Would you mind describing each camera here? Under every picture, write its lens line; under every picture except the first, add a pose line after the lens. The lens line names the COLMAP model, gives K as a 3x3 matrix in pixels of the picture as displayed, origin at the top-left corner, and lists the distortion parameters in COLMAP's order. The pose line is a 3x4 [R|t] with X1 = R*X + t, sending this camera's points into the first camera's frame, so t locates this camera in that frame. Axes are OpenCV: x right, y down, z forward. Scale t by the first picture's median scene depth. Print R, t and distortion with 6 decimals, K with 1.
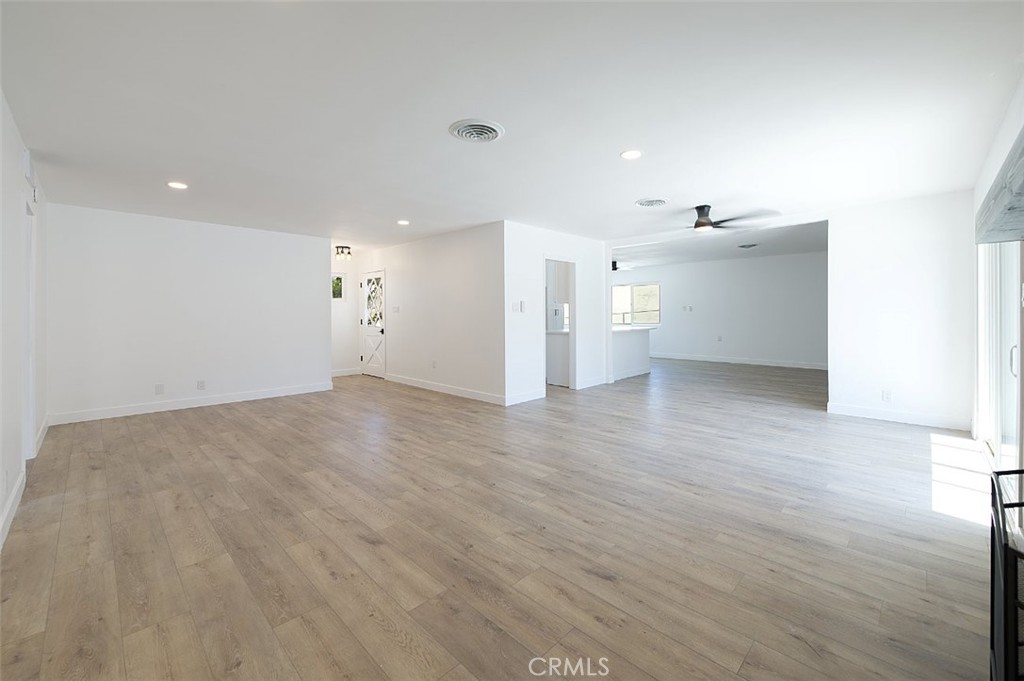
lens RADIAL K [[418.8, 0, 517.9], [0, 418.8, 313.2], [0, 0, 1]] dist [0.001376, -0.000050]
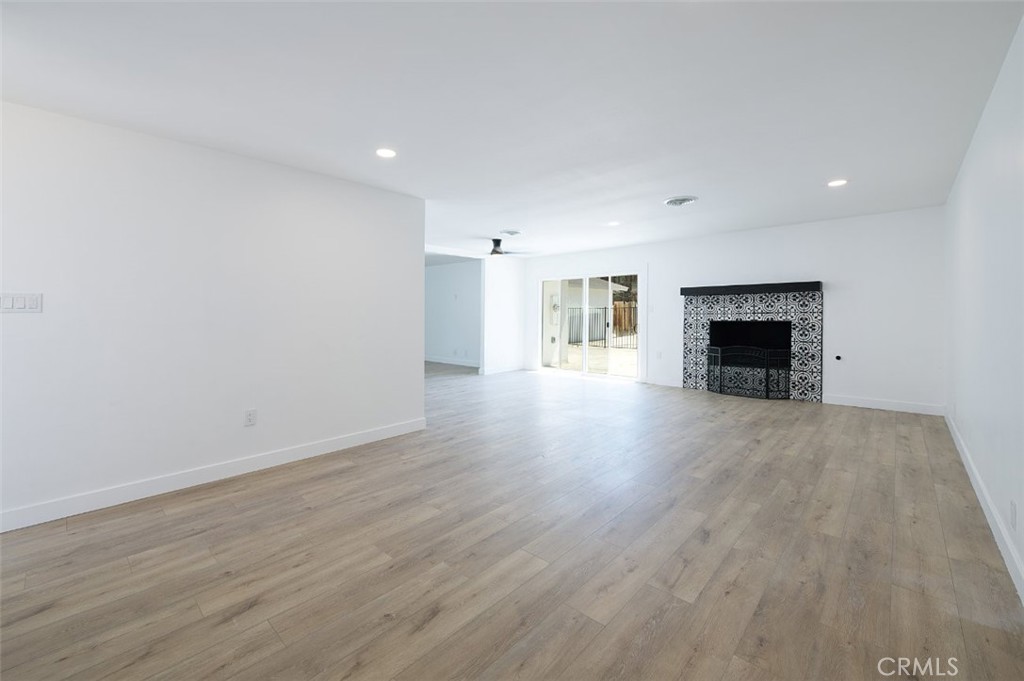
lens RADIAL K [[418.8, 0, 517.9], [0, 418.8, 313.2], [0, 0, 1]] dist [0.001376, -0.000050]
pose [[-0.035967, 0.003633, 0.999346, -1.667755], [0.001599, 0.999992, -0.003578, 0.004635], [-0.999352, 0.001469, -0.035973, 1.659867]]
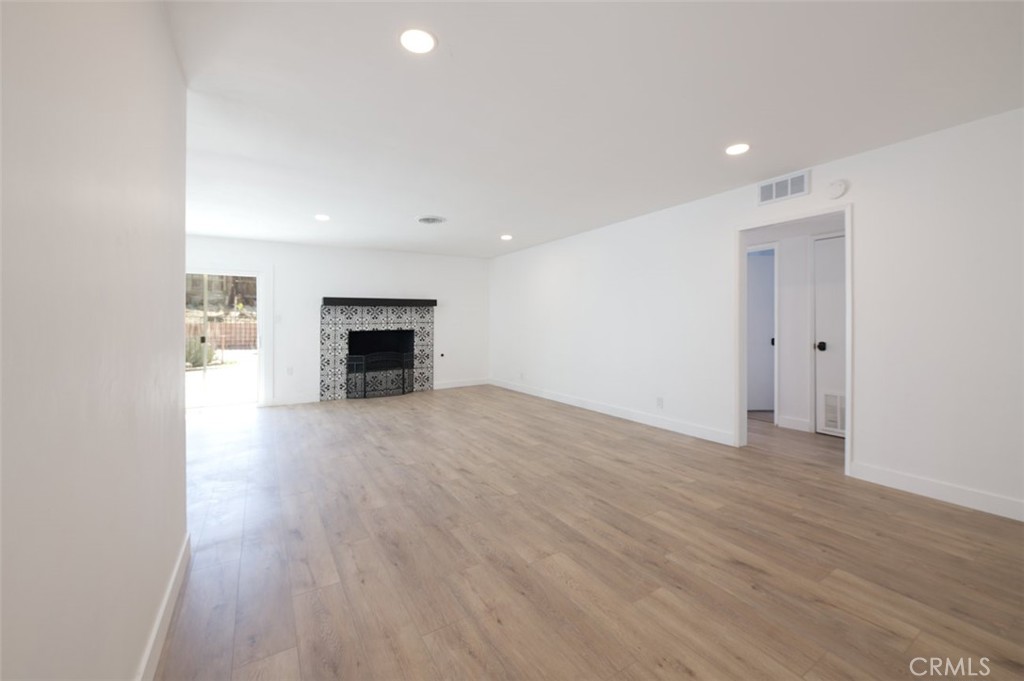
lens RADIAL K [[405.1, 0, 509.8], [0, 405.1, 328.4], [0, 0, 1]] dist [-0.016617, -0.000190]
pose [[-0.970818, 0.007768, 0.239692, -0.822830], [0.010148, 0.999911, 0.008696, 0.015493], [-0.239603, 0.010874, -0.970810, 2.545078]]
